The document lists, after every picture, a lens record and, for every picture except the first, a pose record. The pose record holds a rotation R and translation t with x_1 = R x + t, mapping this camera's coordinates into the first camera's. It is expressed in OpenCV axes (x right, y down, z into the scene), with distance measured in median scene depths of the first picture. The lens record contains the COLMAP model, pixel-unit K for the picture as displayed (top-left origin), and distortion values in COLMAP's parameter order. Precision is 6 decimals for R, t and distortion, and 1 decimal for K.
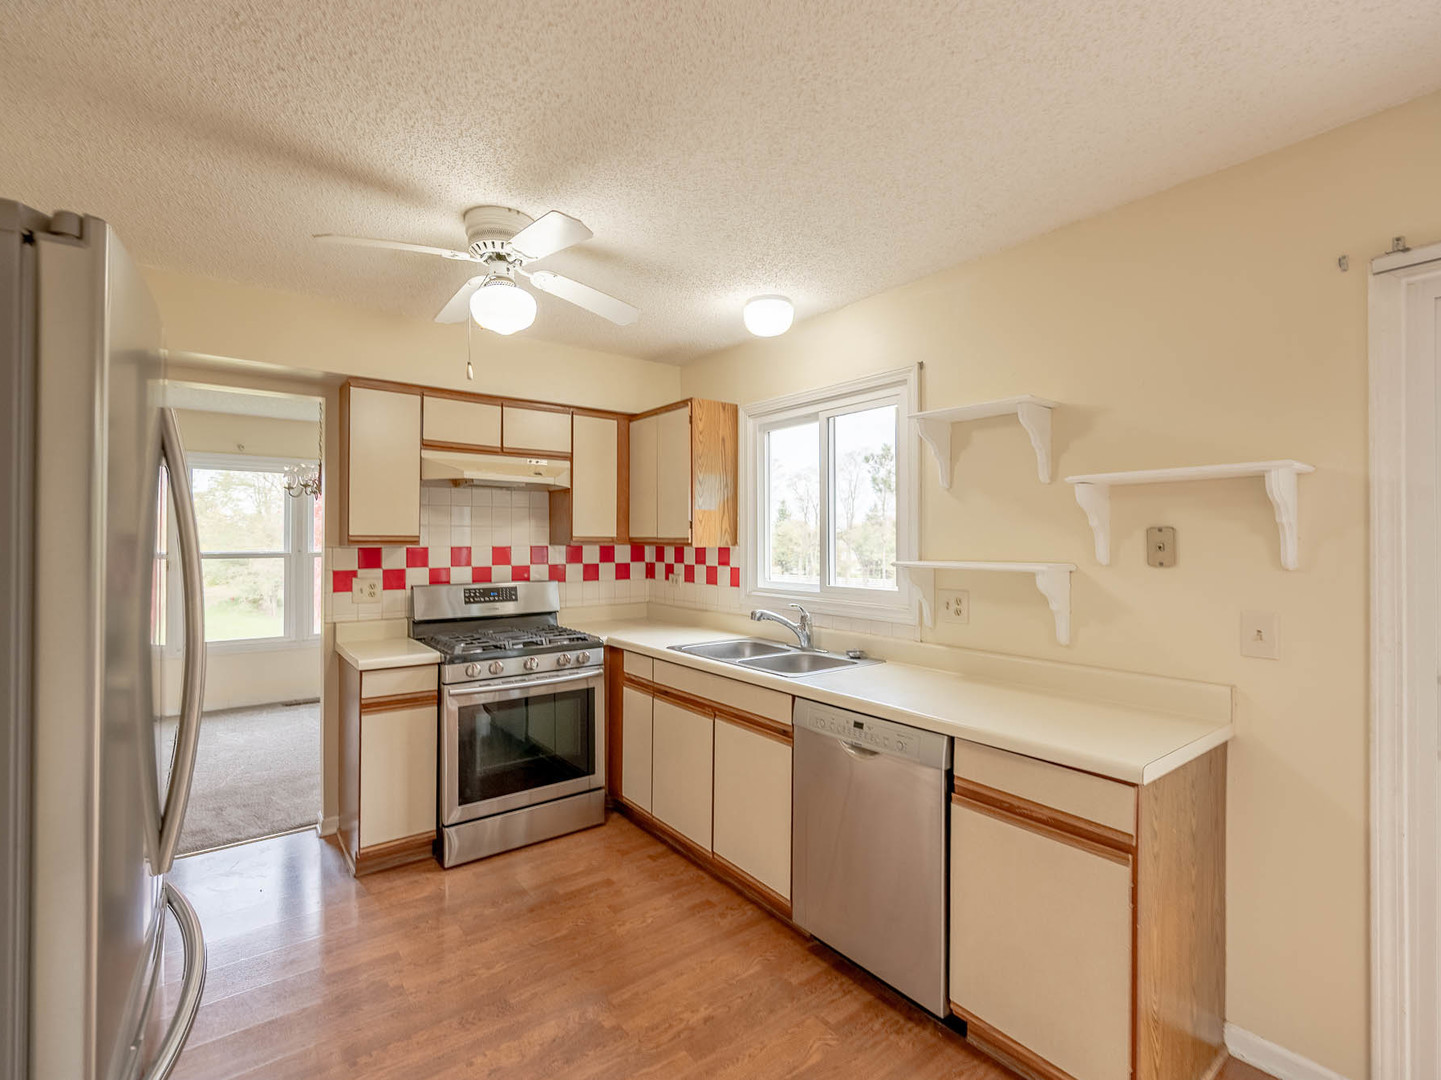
lens RADIAL K [[655.8, 0, 717.2], [0, 655.8, 534.9], [0, 0, 1]] dist [0.002490, 0.000413]
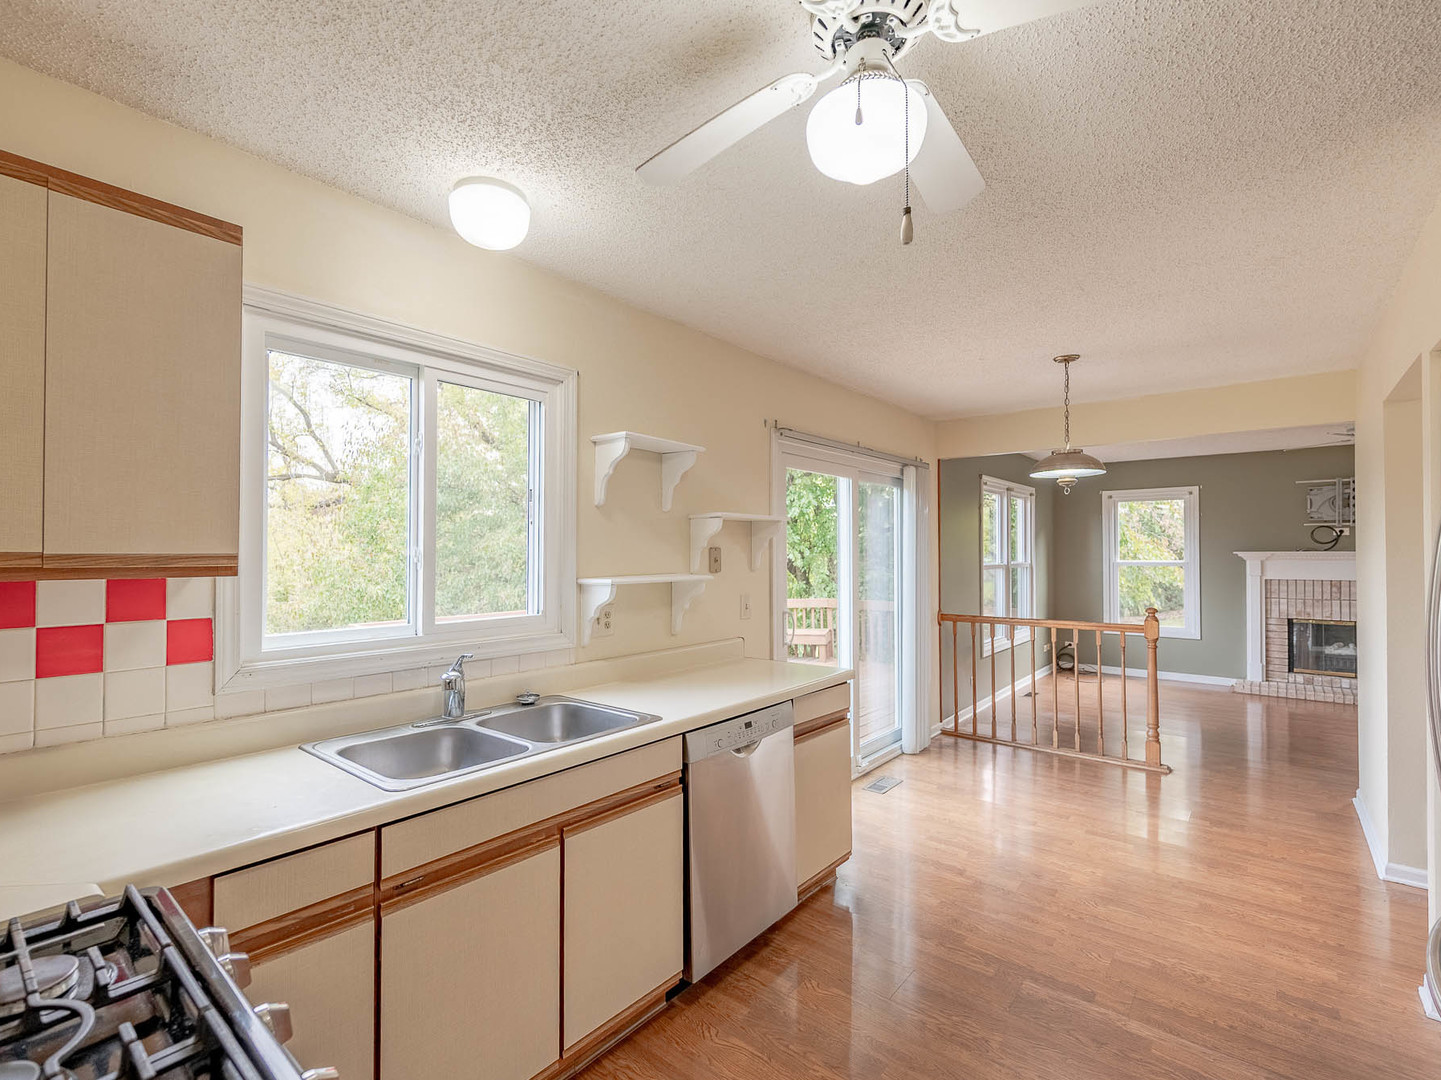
lens RADIAL K [[655.8, 0, 729.1], [0, 655.8, 544.4], [0, 0, 1]] dist [0.002490, 0.000413]
pose [[-0.219823, 0.012877, 0.975455, -0.659985], [-0.007684, 0.999859, -0.014931, 0.002555], [-0.975510, -0.010777, -0.219693, 0.984041]]
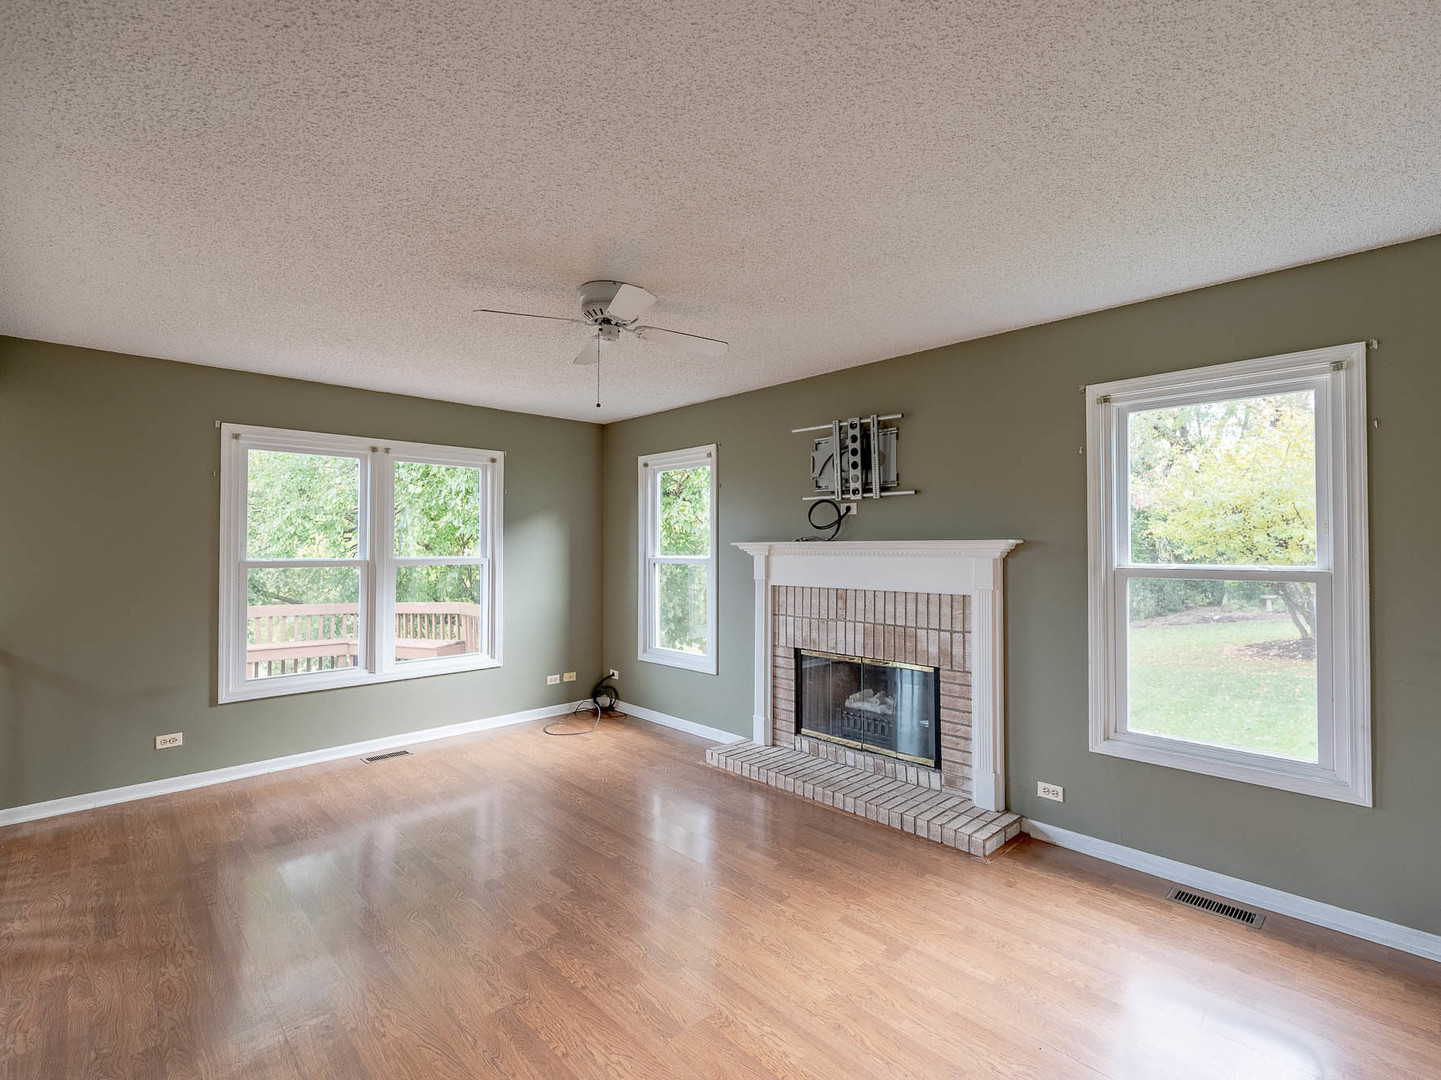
lens RADIAL K [[655.8, 0, 722.5], [0, 655.8, 537.9], [0, 0, 1]] dist [0.002490, 0.000413]
pose [[-0.106608, 0.003768, 0.994294, -0.645941], [-0.001446, 0.999991, -0.003945, 0.001582], [-0.994300, -0.001859, -0.106602, 0.909485]]
